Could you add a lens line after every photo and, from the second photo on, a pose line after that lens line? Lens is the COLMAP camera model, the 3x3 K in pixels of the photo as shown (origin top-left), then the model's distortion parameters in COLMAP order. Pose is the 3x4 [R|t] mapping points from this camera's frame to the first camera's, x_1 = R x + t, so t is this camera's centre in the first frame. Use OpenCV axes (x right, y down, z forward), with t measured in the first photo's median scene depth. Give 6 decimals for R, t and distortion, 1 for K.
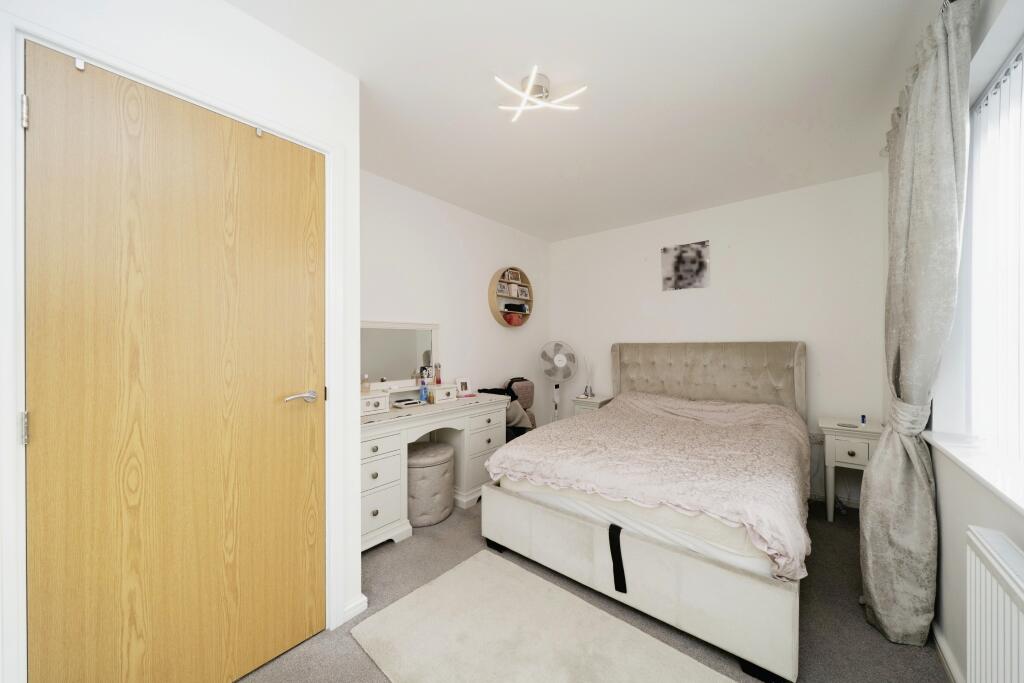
lens RADIAL K [[353.6, 0, 510.2], [0, 353.6, 343.5], [0, 0, 1]] dist [-0.008531, -0.000363]
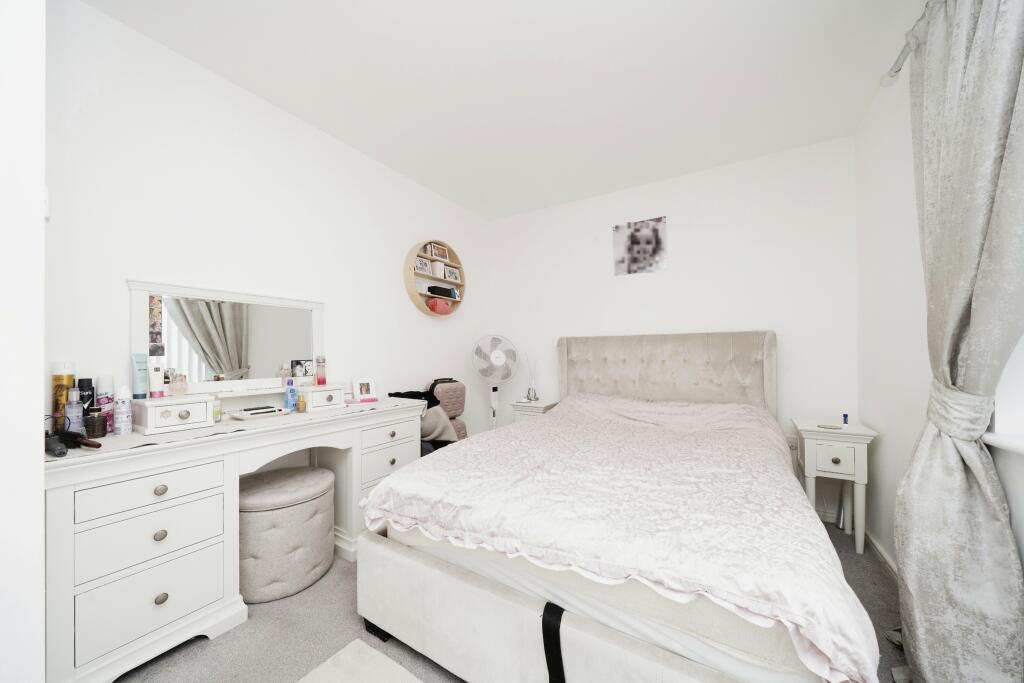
lens RADIAL K [[353.6, 0, 512.1], [0, 353.6, 344.1], [0, 0, 1]] dist [-0.008531, -0.000363]
pose [[0.990540, 0.002733, 0.137195, 0.100795], [0.000210, 0.999770, -0.021432, 0.056546], [-0.137222, 0.021258, 0.990312, 0.282288]]
